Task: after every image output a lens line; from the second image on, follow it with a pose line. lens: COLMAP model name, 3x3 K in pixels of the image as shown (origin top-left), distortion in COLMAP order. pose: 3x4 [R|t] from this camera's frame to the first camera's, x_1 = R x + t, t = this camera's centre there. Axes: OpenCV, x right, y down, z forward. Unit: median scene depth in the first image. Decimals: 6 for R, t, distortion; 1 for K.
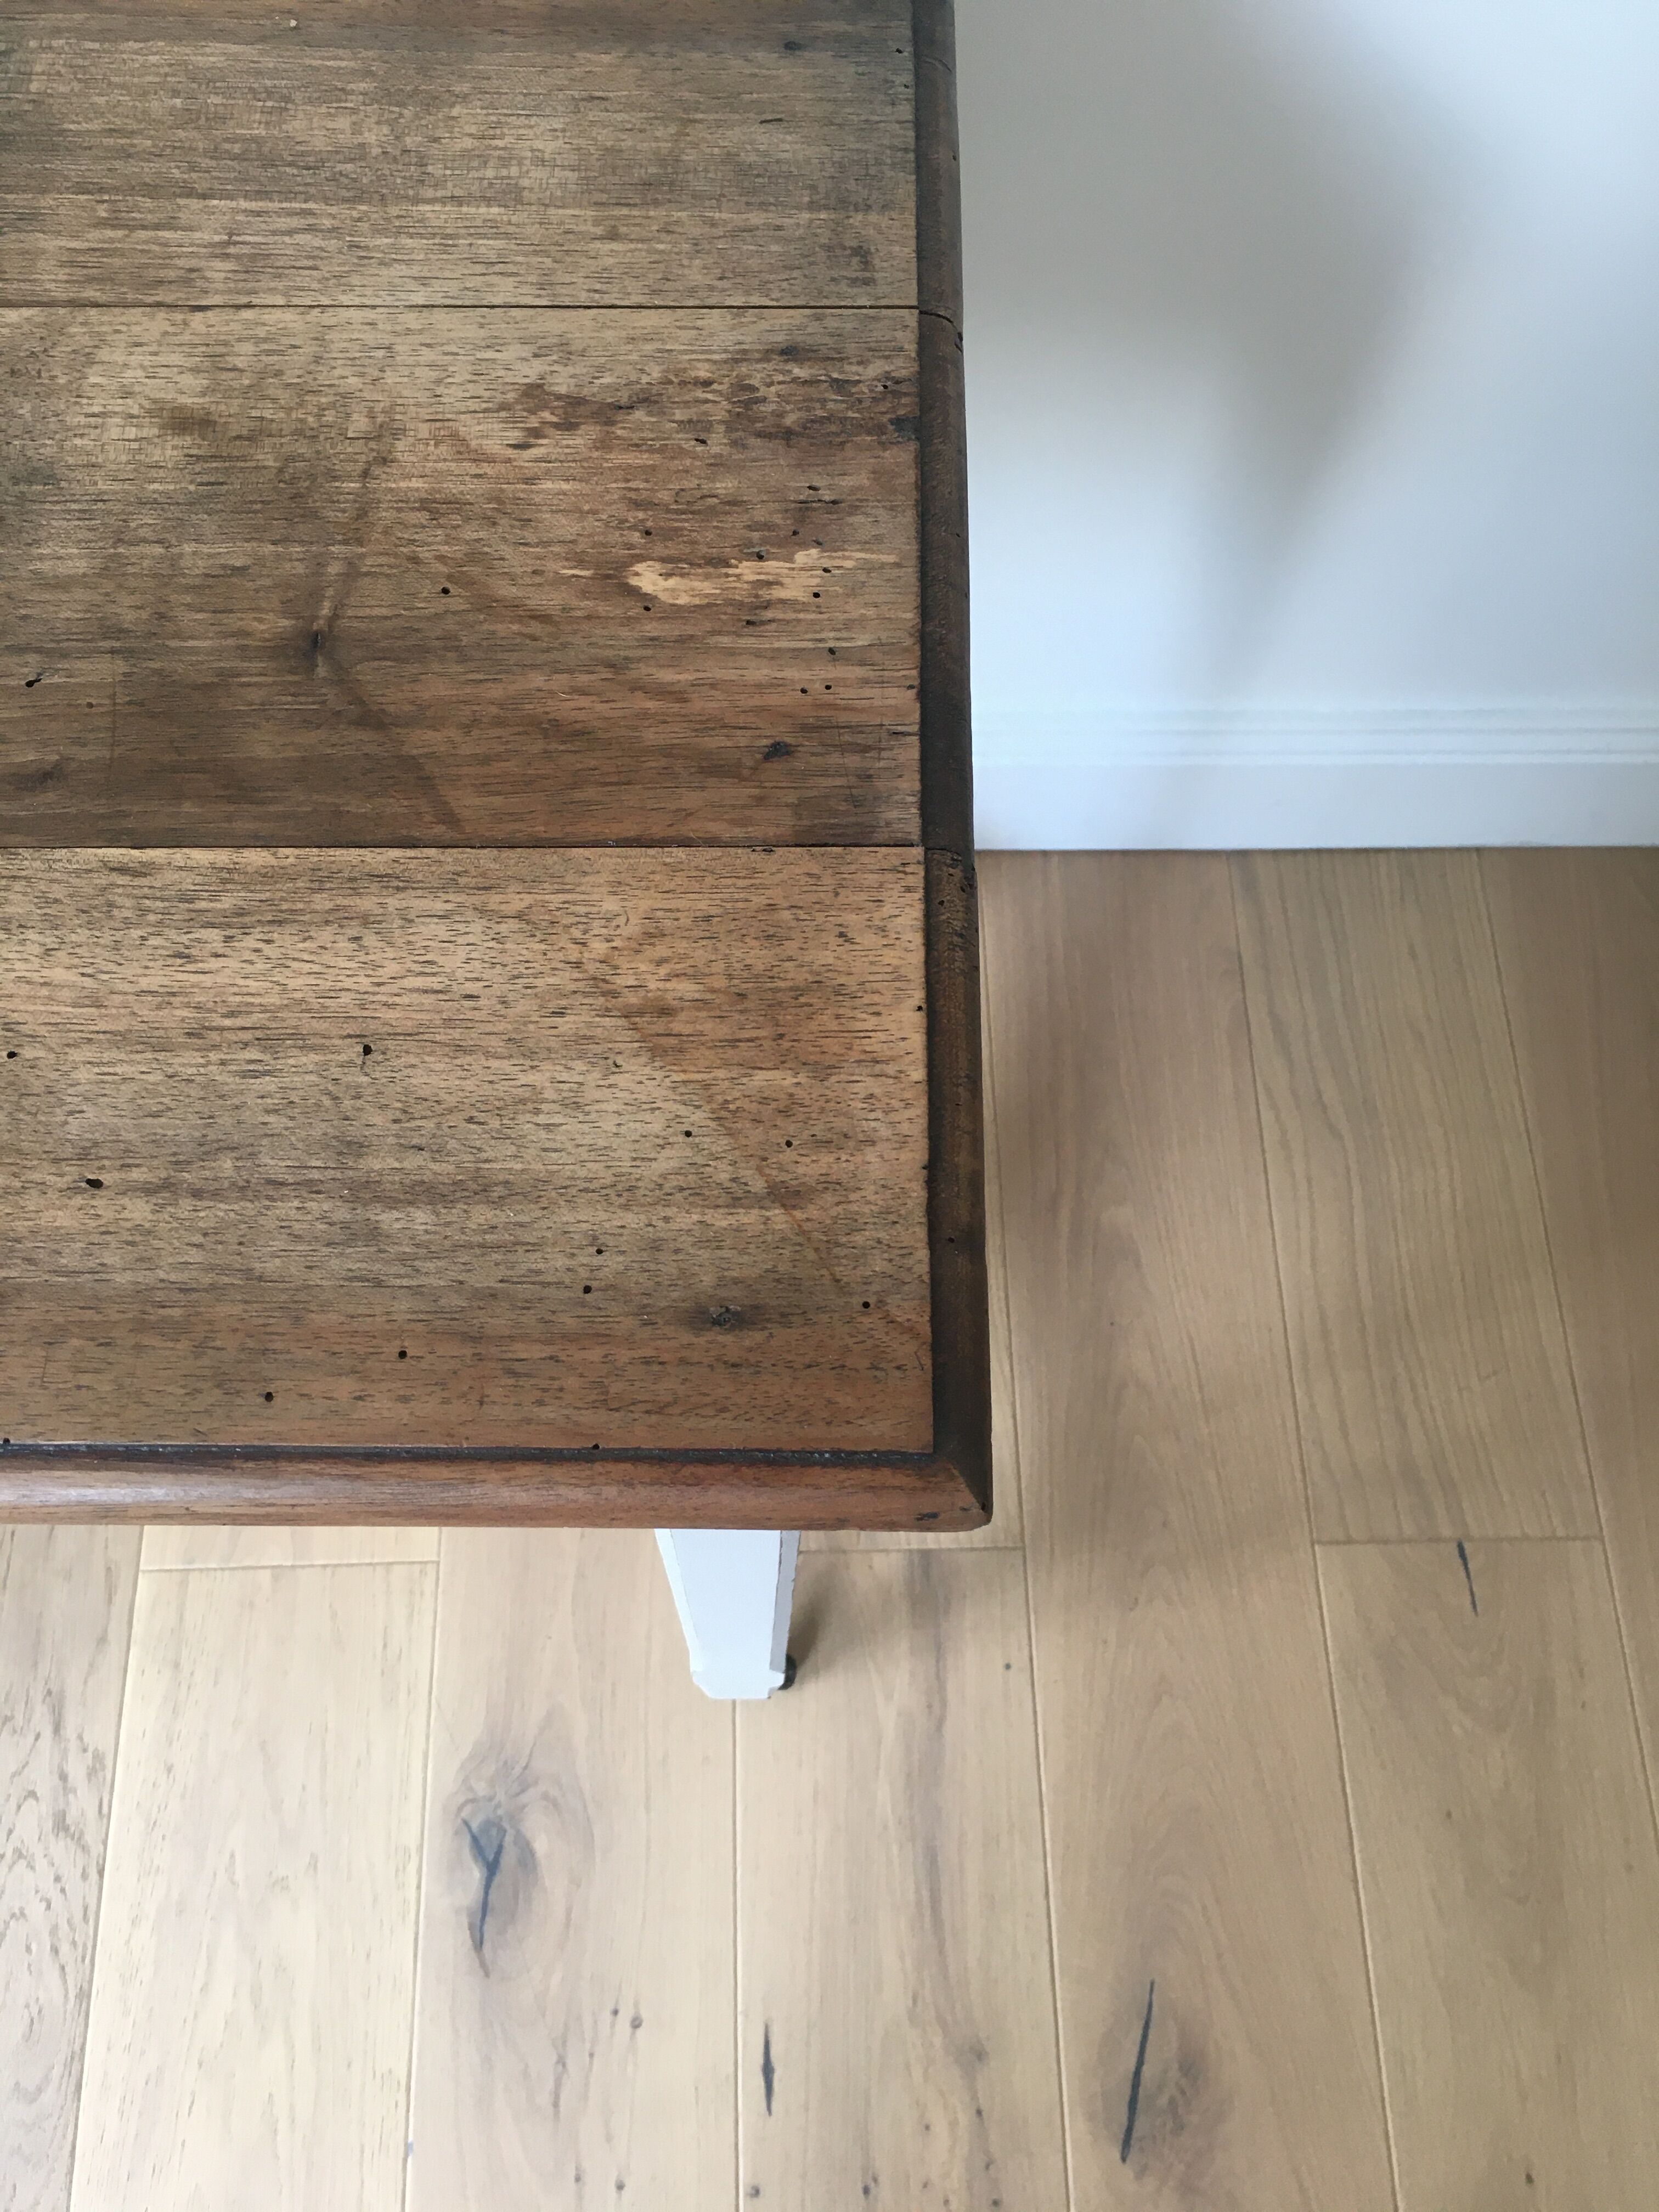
lens RADIAL K [[1902.8, 0, 835.6], [0, 1902.8, 1105.6], [0, 0, 1]] dist [0.076448, -0.115367]
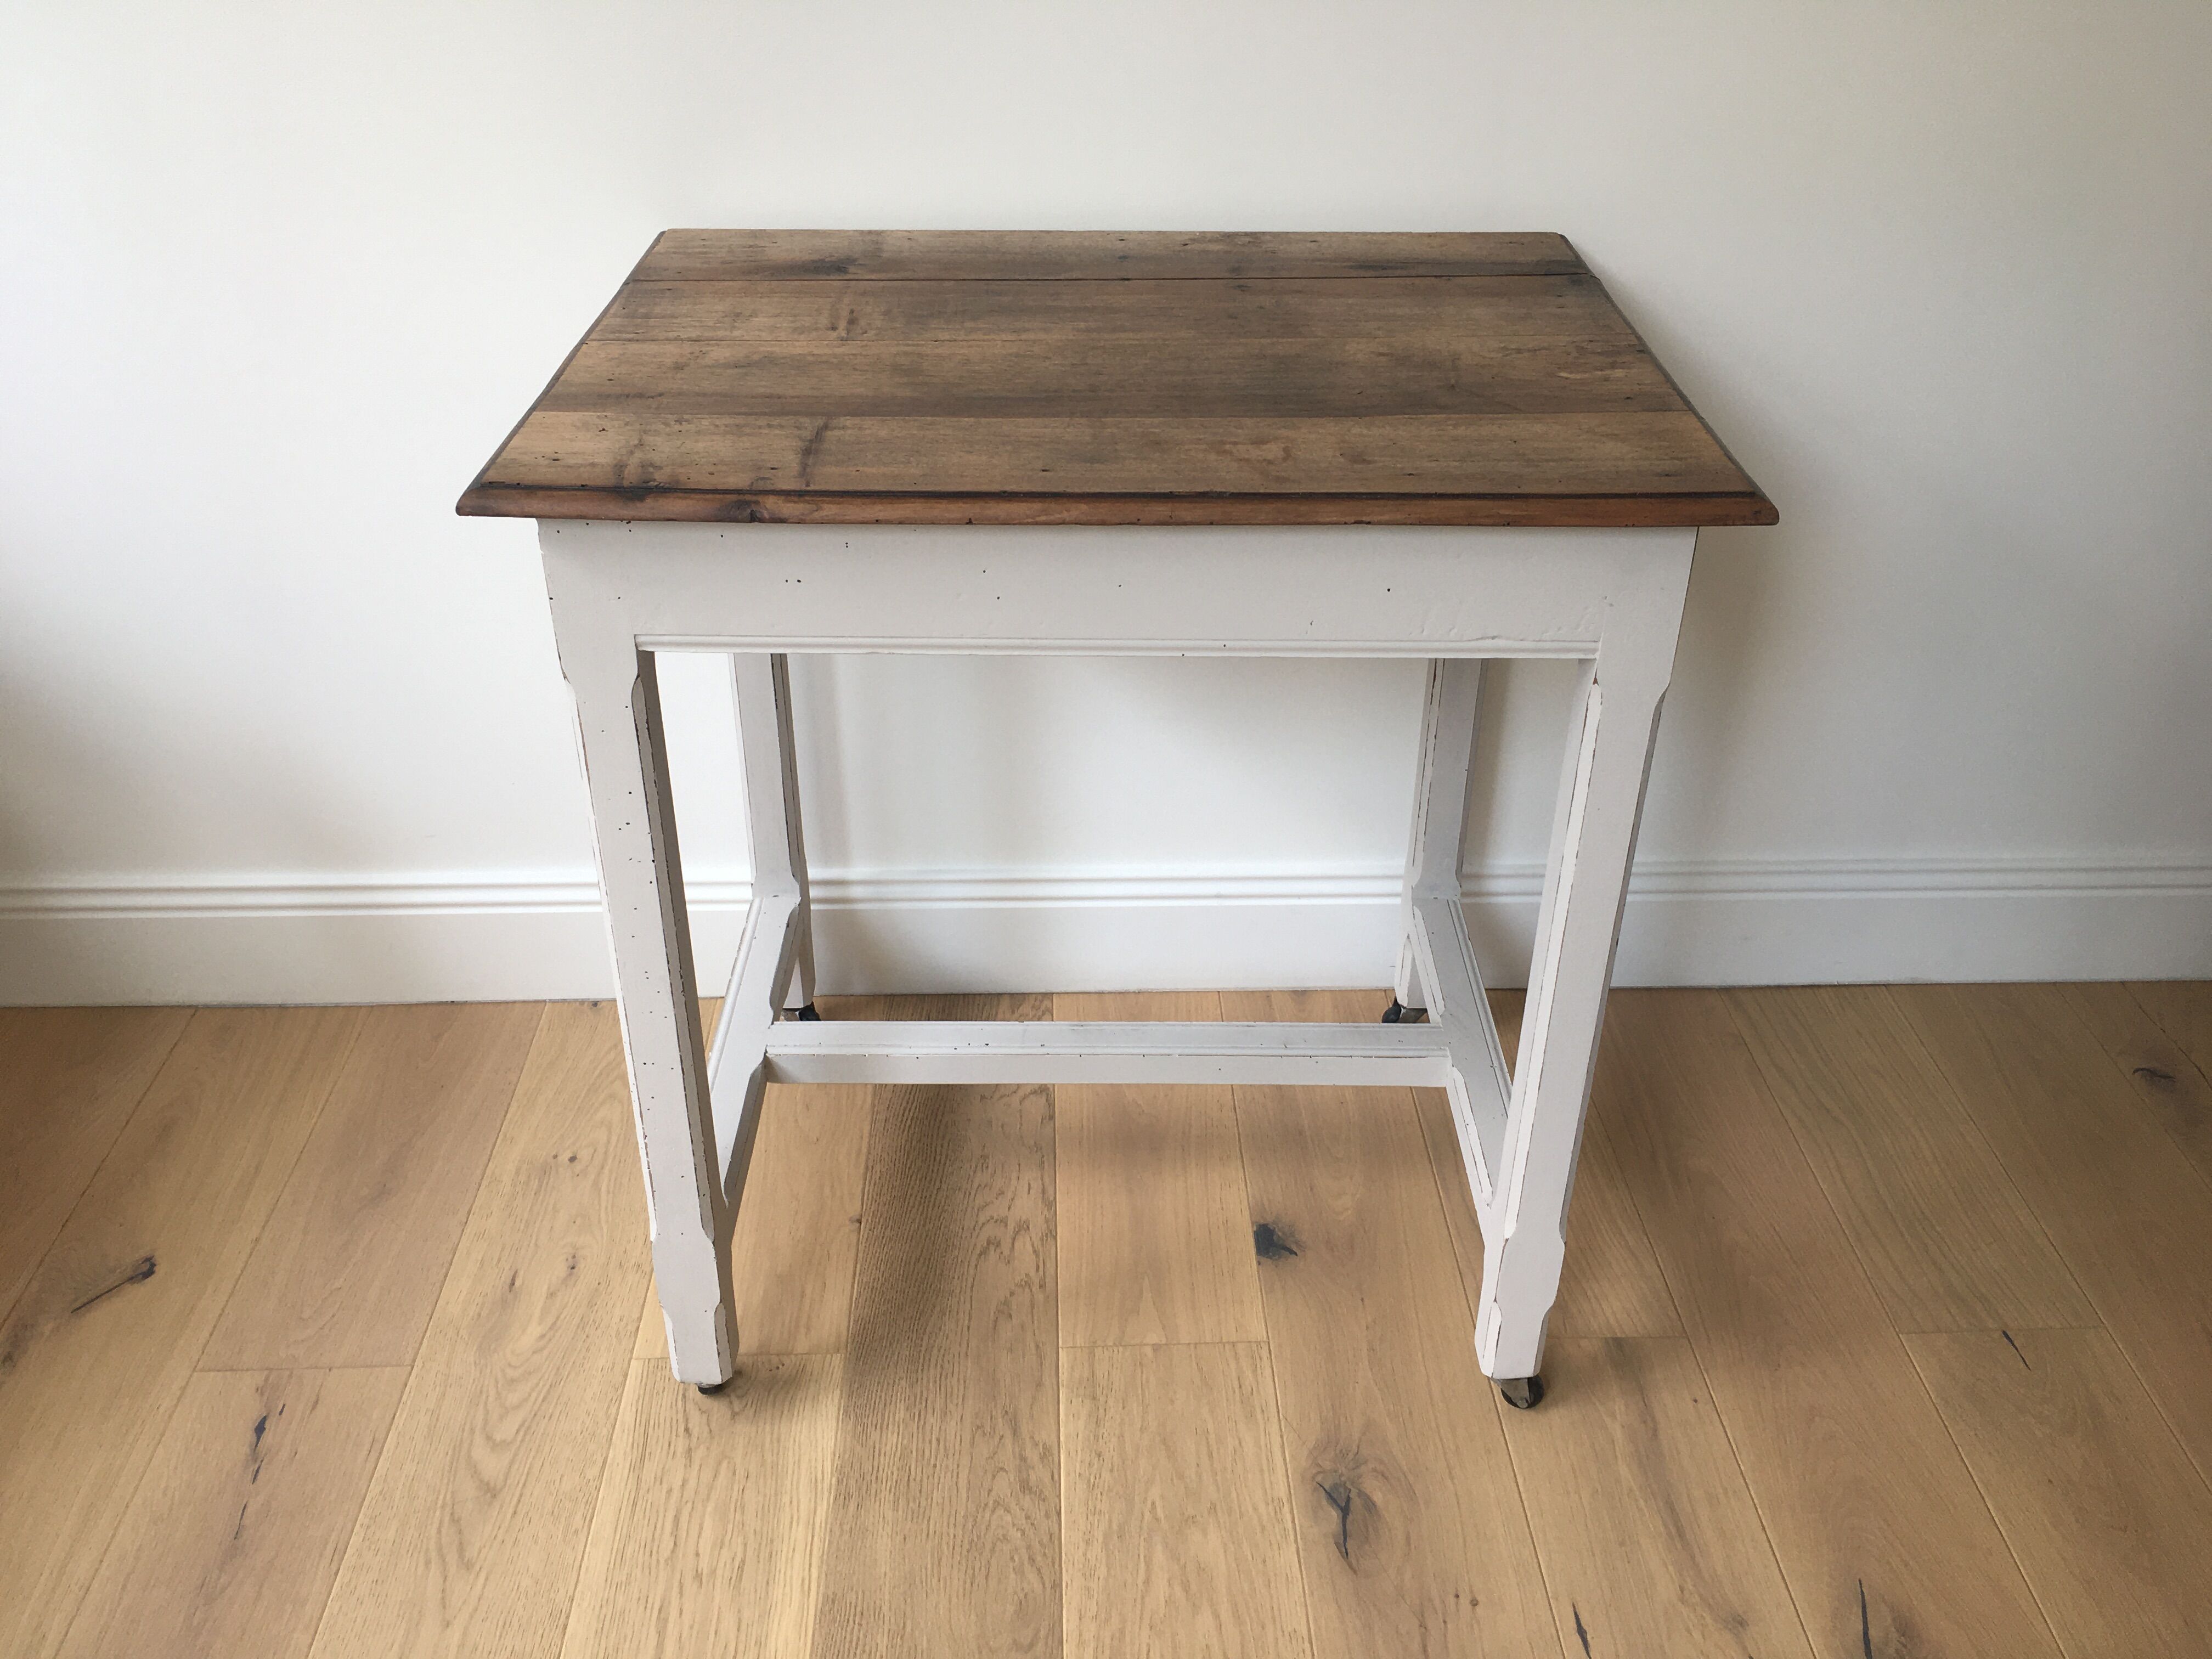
lens RADIAL K [[1902.8, 0, 1106.1], [0, 1902.8, 831.1], [0, 0, 1]] dist [0.076448, -0.115367]
pose [[0.999580, -0.028032, -0.007349, -0.323387], [0.018343, 0.808341, -0.588429, 0.800932], [0.022435, 0.588047, 0.808515, -0.371618]]
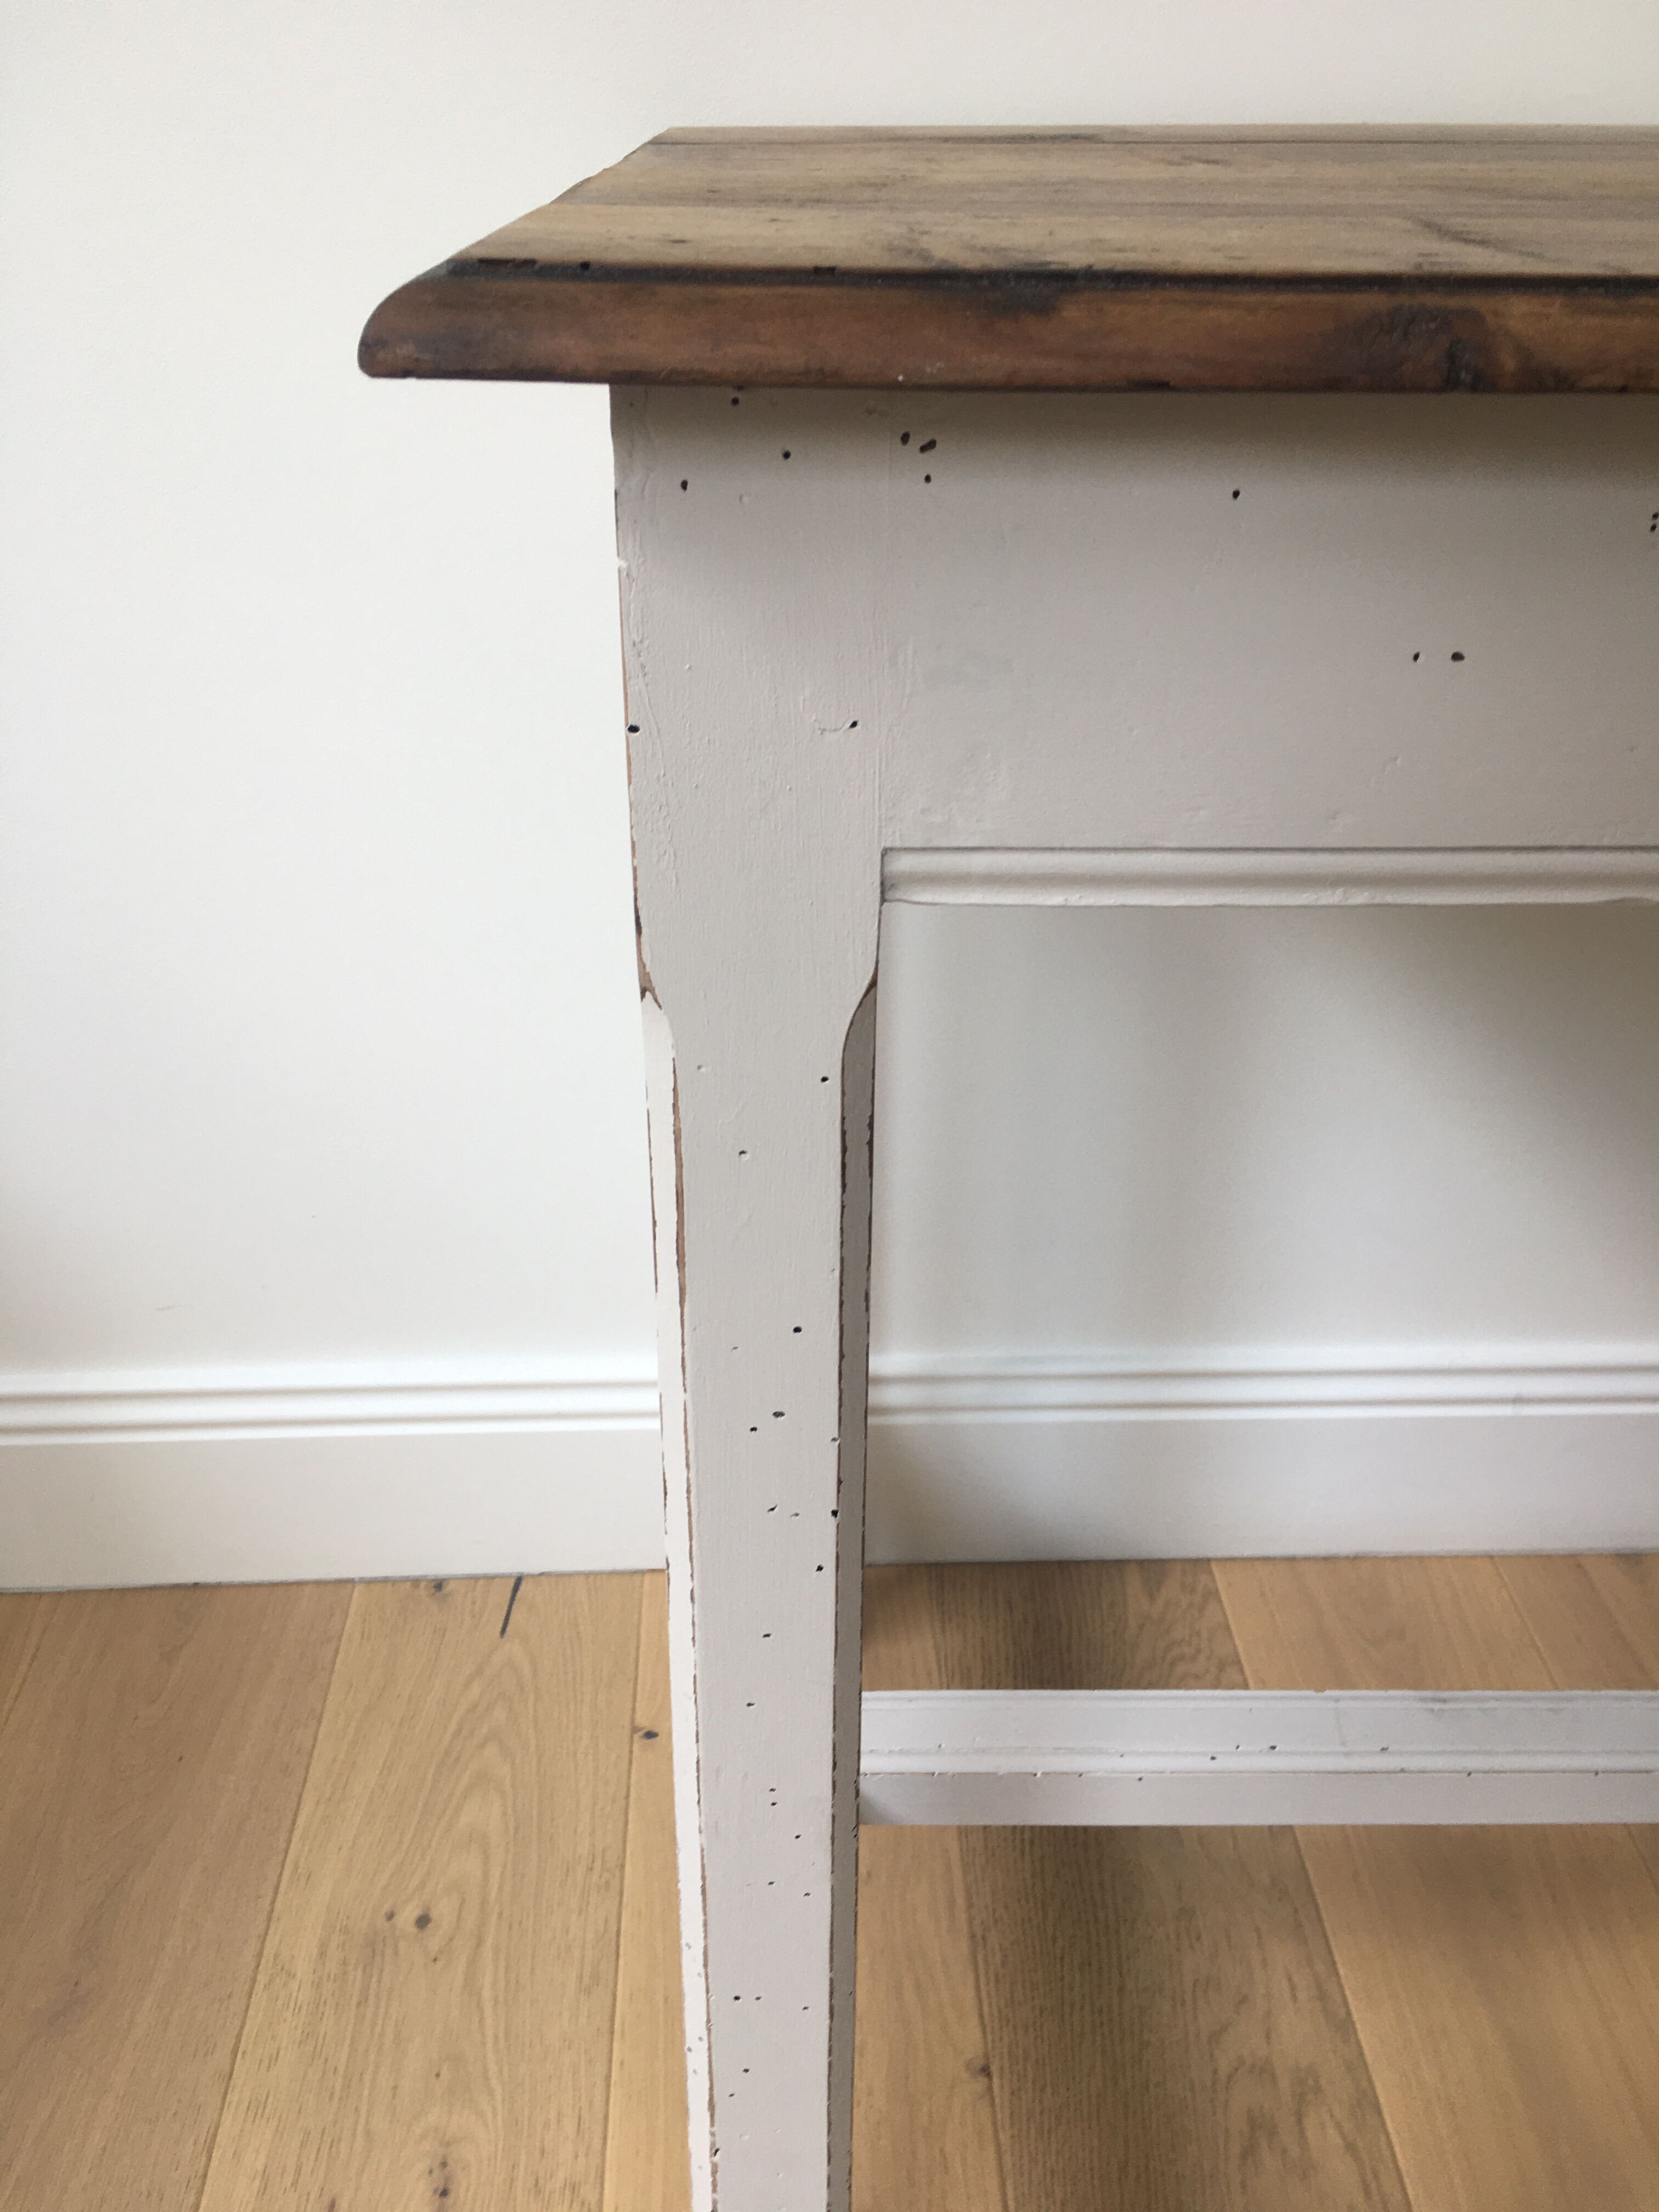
lens RADIAL K [[1902.8, 0, 813.5], [0, 1902.8, 1101.5], [0, 0, 1]] dist [0.076448, -0.115367]
pose [[0.999389, -0.034659, -0.004568, -0.605222], [0.024051, 0.776491, -0.629669, 0.320141], [0.025371, 0.629175, 0.776850, 0.192925]]
